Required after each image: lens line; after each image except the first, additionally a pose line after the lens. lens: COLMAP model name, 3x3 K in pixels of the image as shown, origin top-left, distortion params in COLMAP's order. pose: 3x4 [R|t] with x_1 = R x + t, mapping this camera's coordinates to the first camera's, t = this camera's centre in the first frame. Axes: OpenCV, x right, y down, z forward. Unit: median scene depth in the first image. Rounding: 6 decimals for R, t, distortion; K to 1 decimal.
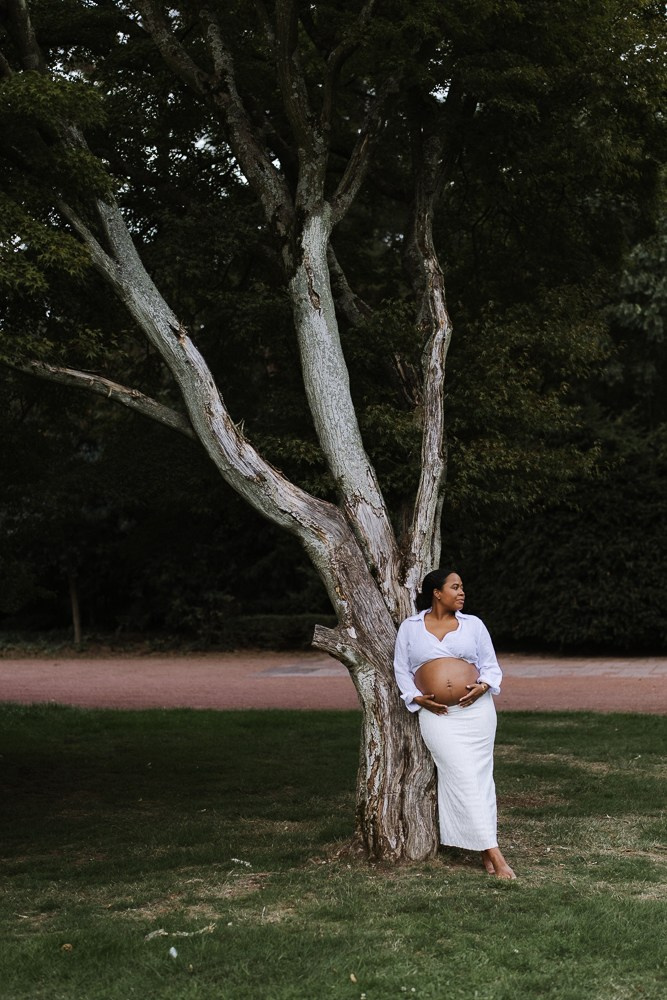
lens RADIAL K [[1448.9, 0, 355.3], [0, 1448.9, 548.9], [0, 0, 1]] dist [-0.010845, 0.111386]
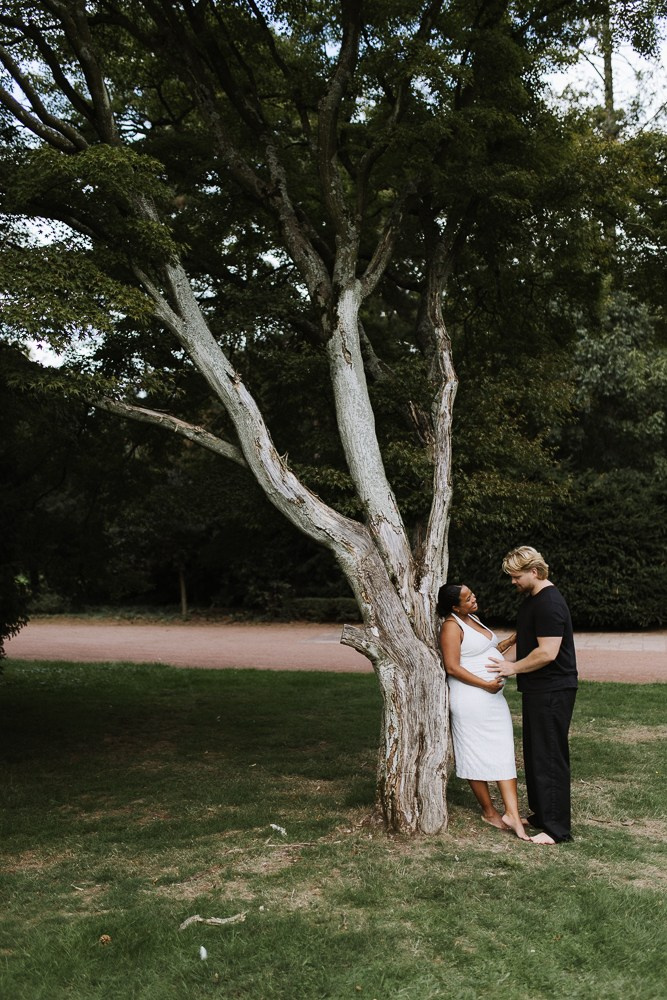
lens RADIAL K [[930.5, 0, 336.3], [0, 930.5, 499.0], [0, 0, 1]] dist [-0.000136, 0.005257]
pose [[0.999132, 0.011004, -0.040171, -0.004212], [-0.013218, 0.998384, -0.055263, -0.007331], [0.039498, 0.055746, 0.997663, 0.216516]]
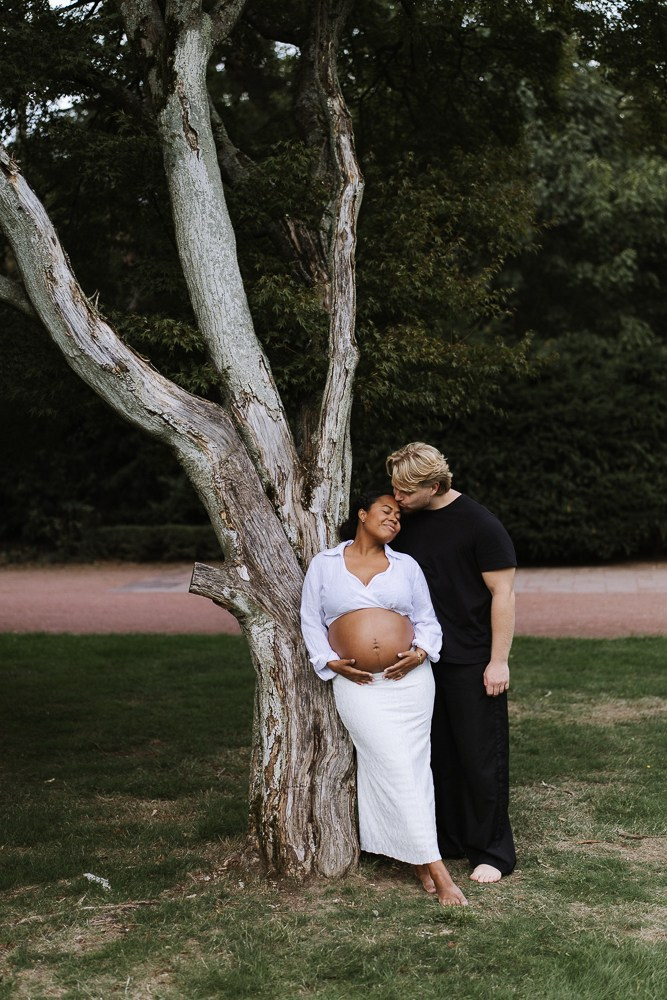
lens RADIAL K [[1352.7, 0, 334.0], [0, 1352.7, 502.1], [0, 0, 1]] dist [0.002571, -0.044082]
pose [[0.995860, -0.000925, 0.090891, -0.017885], [-0.002072, 0.999457, 0.032879, -0.002410], [-0.090872, -0.032931, 0.995318, 0.269709]]
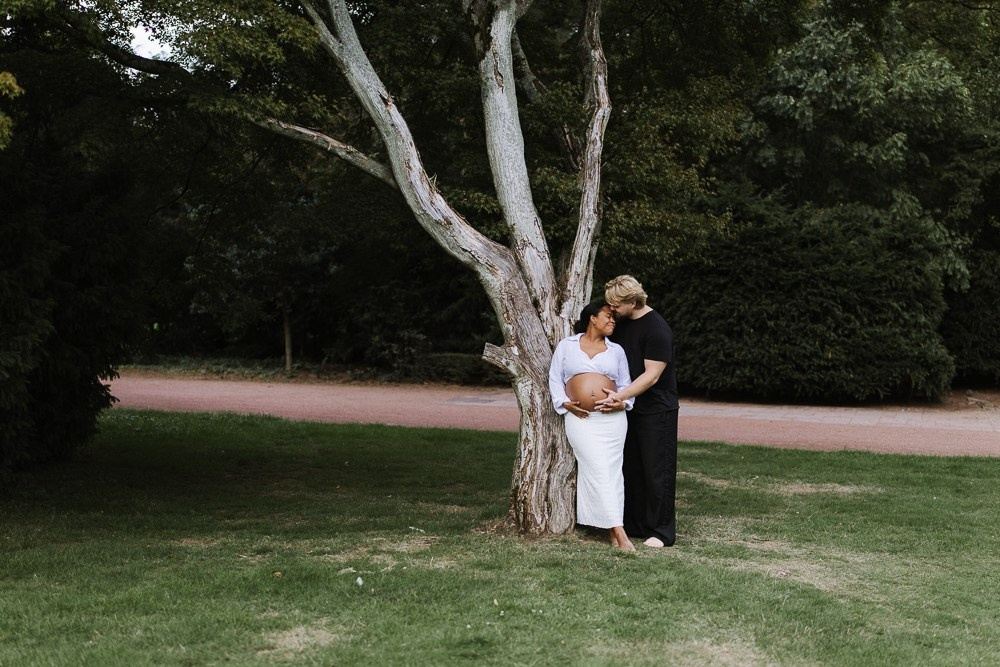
lens RADIAL K [[1303.2, 0, 504.1], [0, 1303.2, 338.6], [0, 0, 1]] dist [-0.001839, -0.051734]
pose [[0.998452, 0.049564, -0.025247, 0.014881], [-0.048908, 0.998466, 0.025973, 0.017772], [0.026495, -0.024698, 0.999344, -0.103952]]
